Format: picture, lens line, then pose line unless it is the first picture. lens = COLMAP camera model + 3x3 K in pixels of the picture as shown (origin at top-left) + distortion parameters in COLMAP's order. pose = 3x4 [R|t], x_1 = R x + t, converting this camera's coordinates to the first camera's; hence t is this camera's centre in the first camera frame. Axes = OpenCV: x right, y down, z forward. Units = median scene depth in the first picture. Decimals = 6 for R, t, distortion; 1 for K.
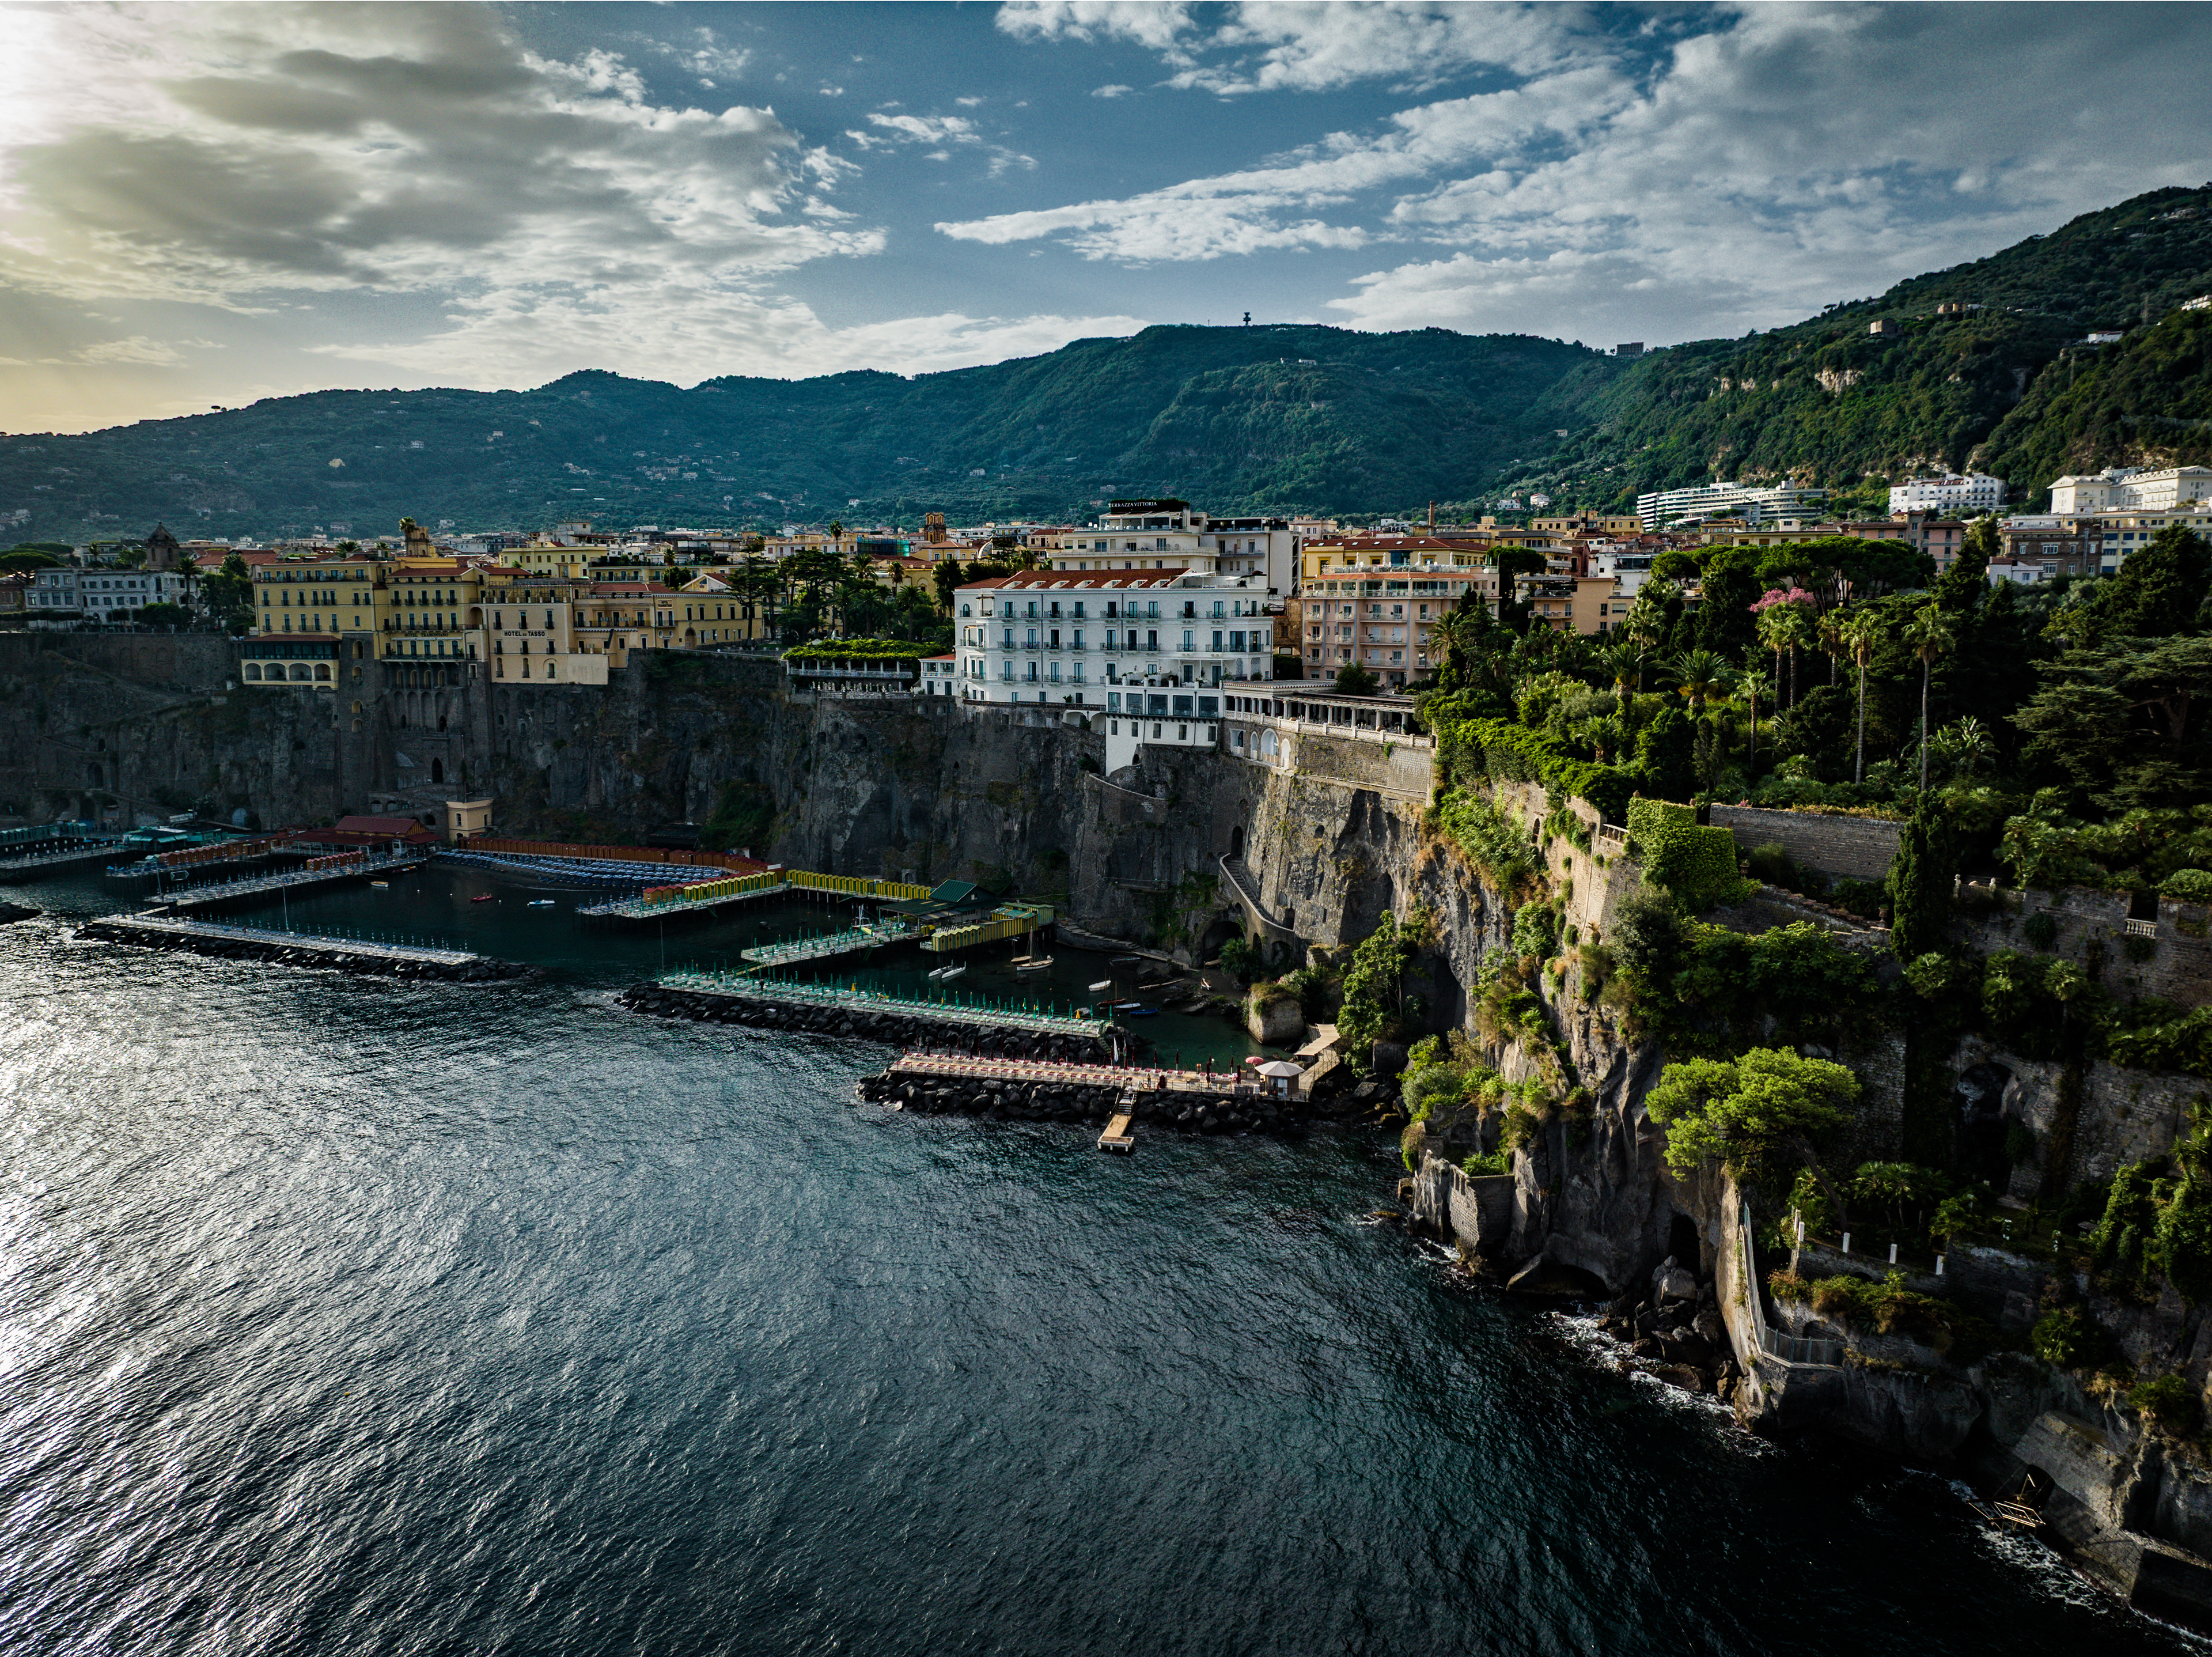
lens RADIAL K [[1606.4, 0, 1106.0], [0, 1606.4, 828.5], [0, 0, 1]] dist [-0.035734, -0.003283]
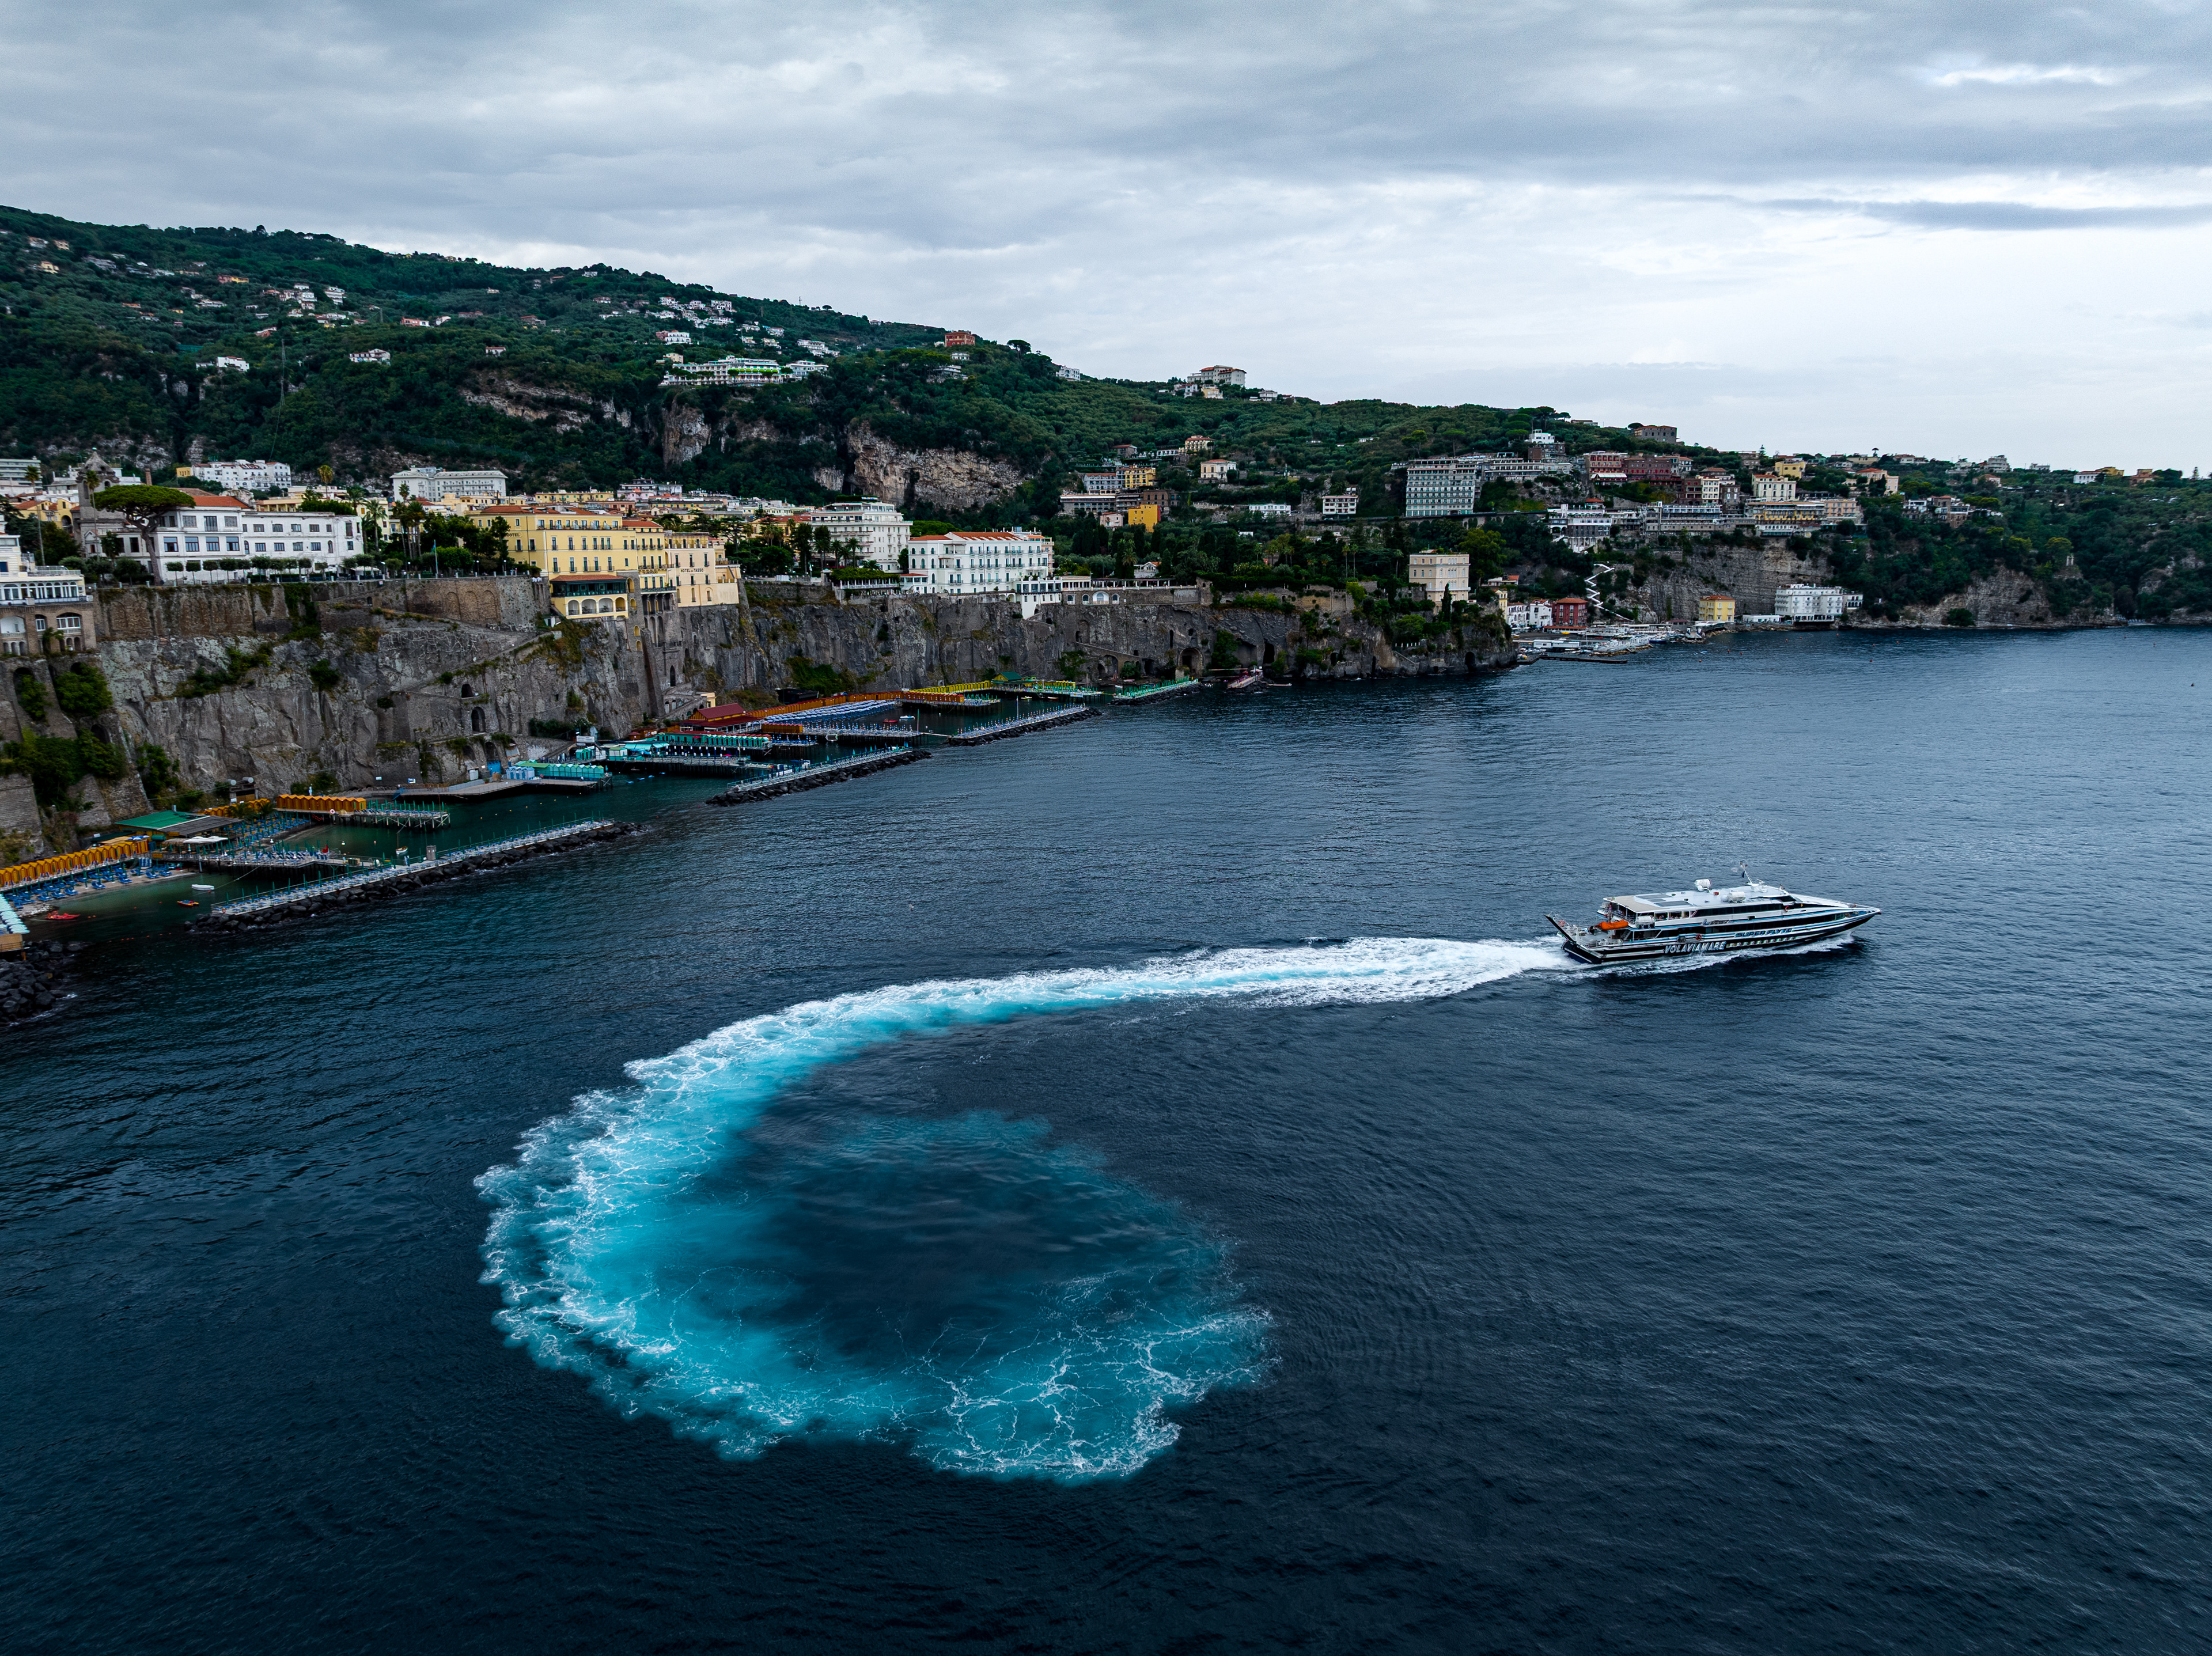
lens RADIAL K [[1551.3, 0, 1106.0], [0, 1551.3, 828.0], [0, 0, 1]] dist [-0.039951, -0.002183]
pose [[0.011174, -0.176169, 0.984297, -1.754964], [0.147602, 0.973865, 0.172626, -0.083810], [-0.988984, 0.143355, 0.036885, 0.635956]]
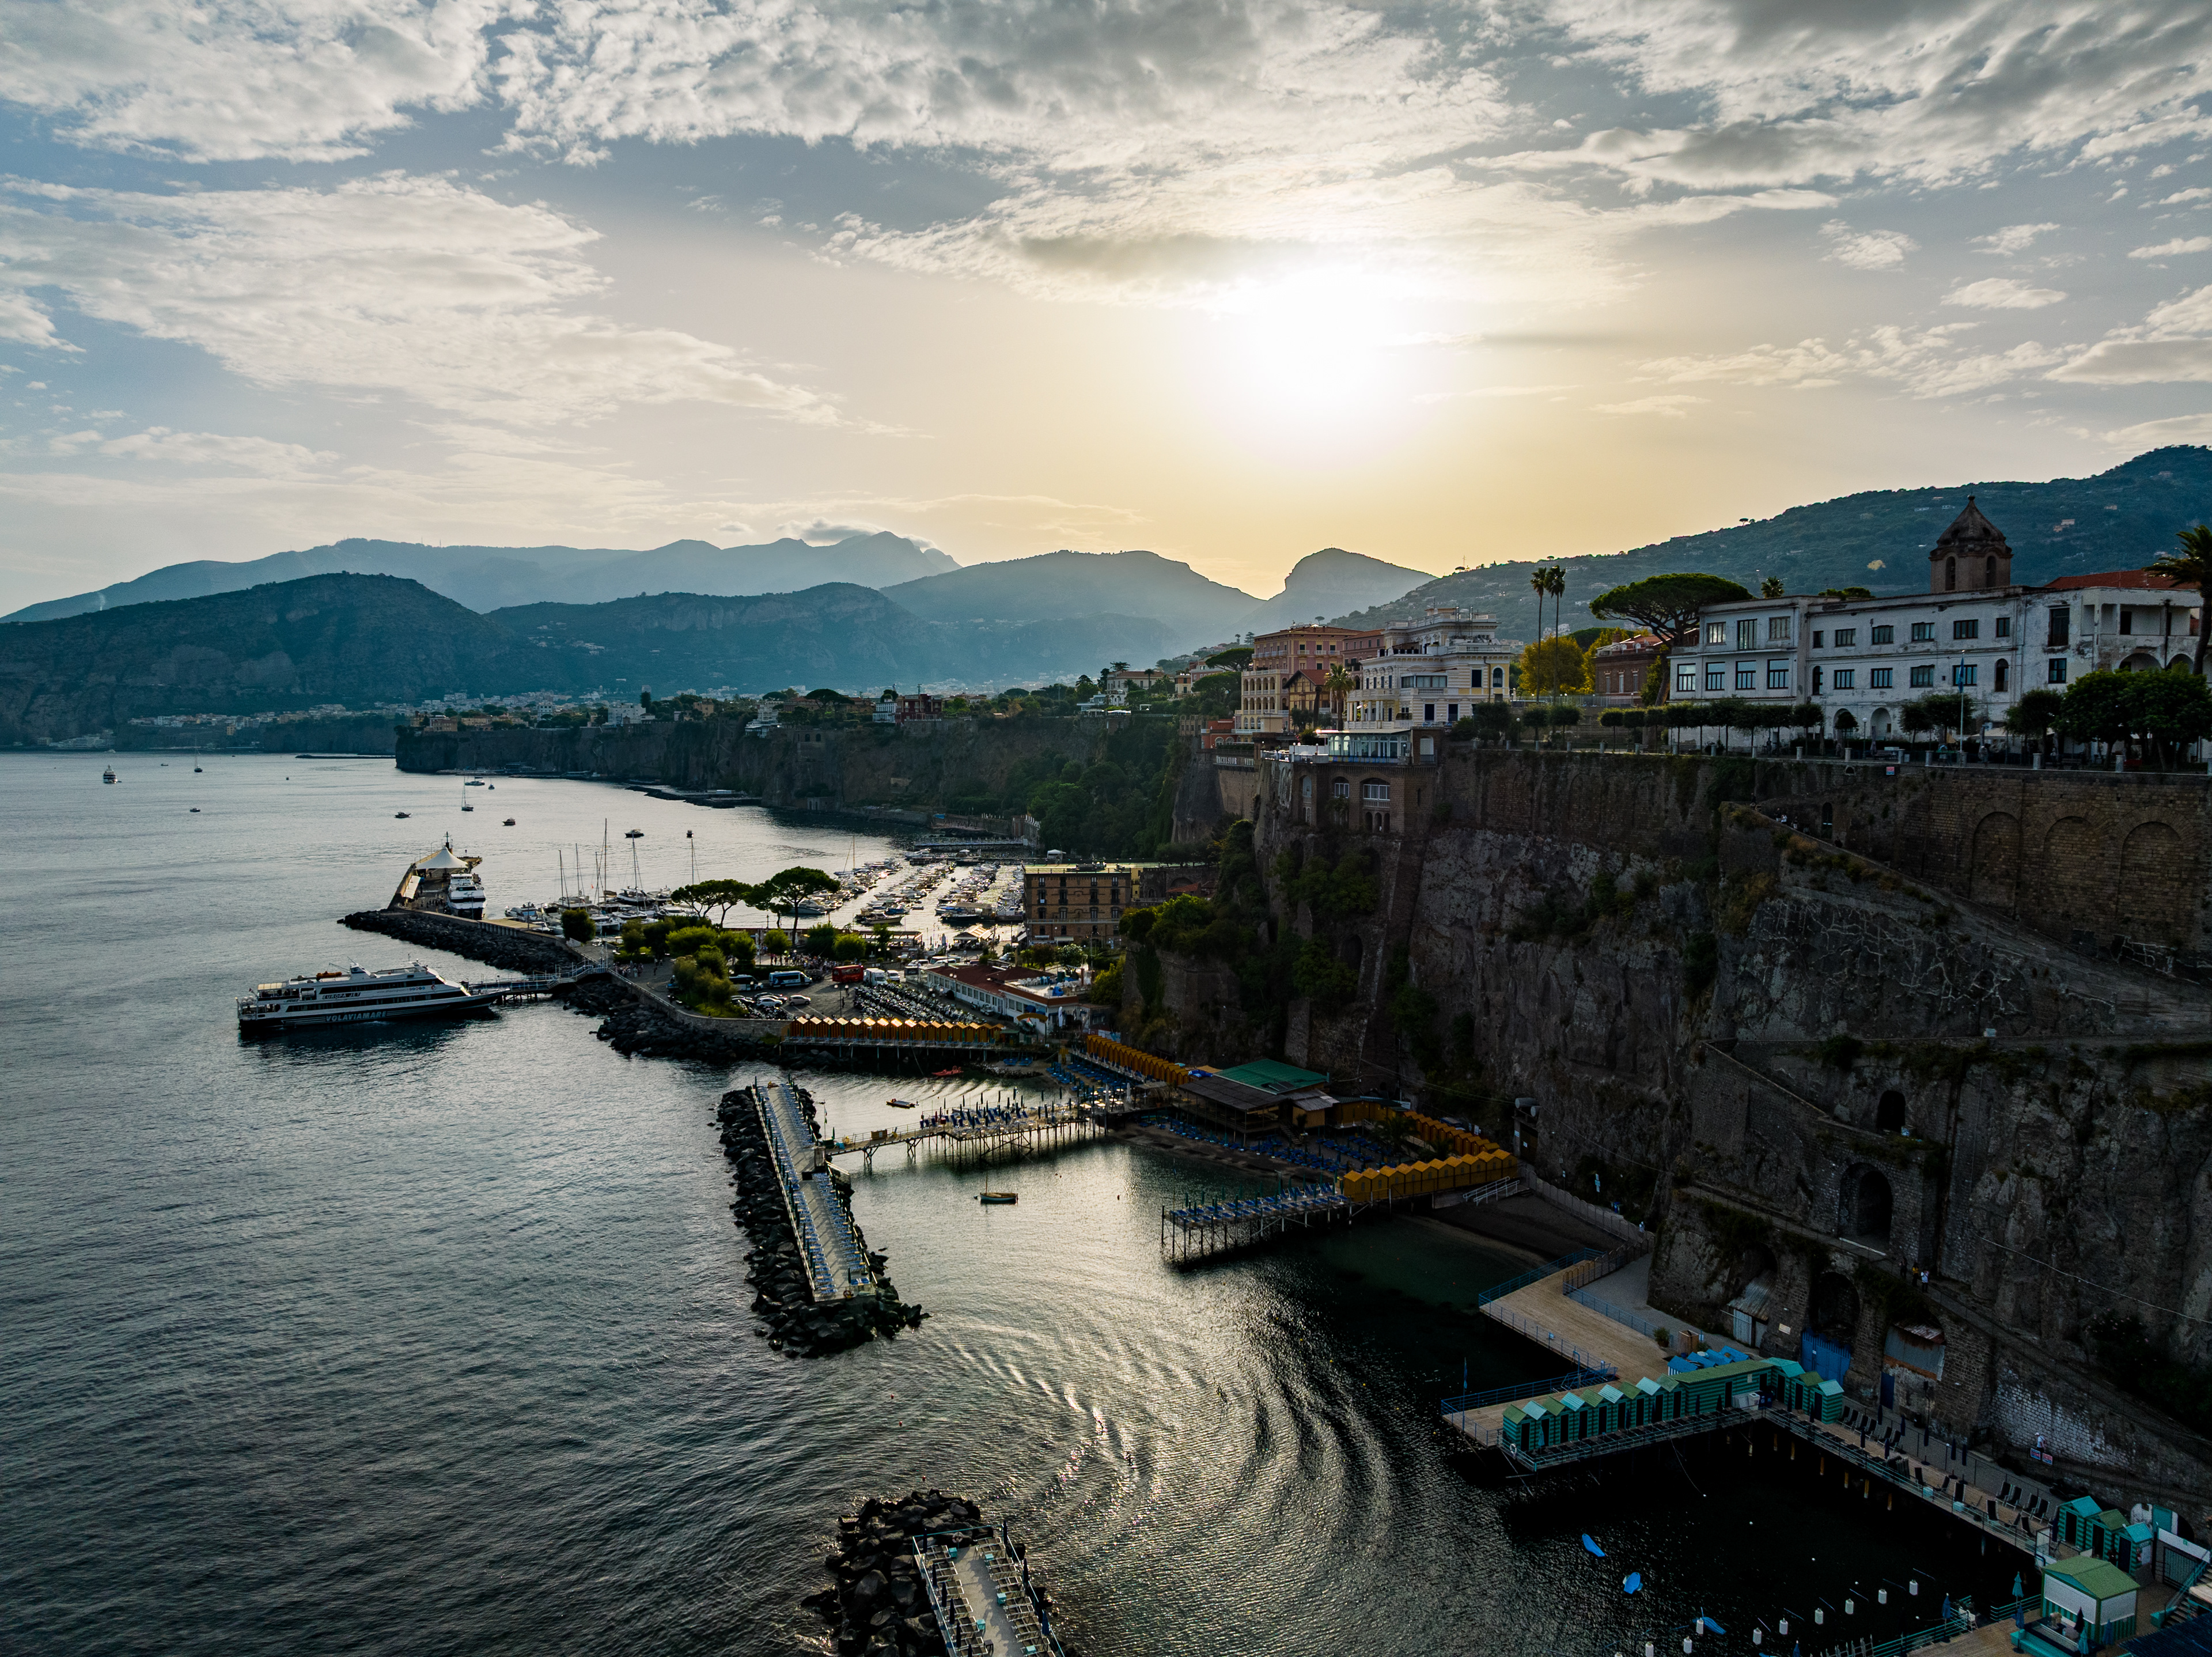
lens RADIAL K [[1557.7, 0, 1106.0], [0, 1557.7, 828.5], [0, 0, 1]] dist [-0.028489, -0.013508]
pose [[0.646052, 0.053910, -0.761387, -0.552057], [-0.110014, 0.993664, -0.022993, -0.093303], [0.755323, 0.098618, 0.647890, 0.735663]]
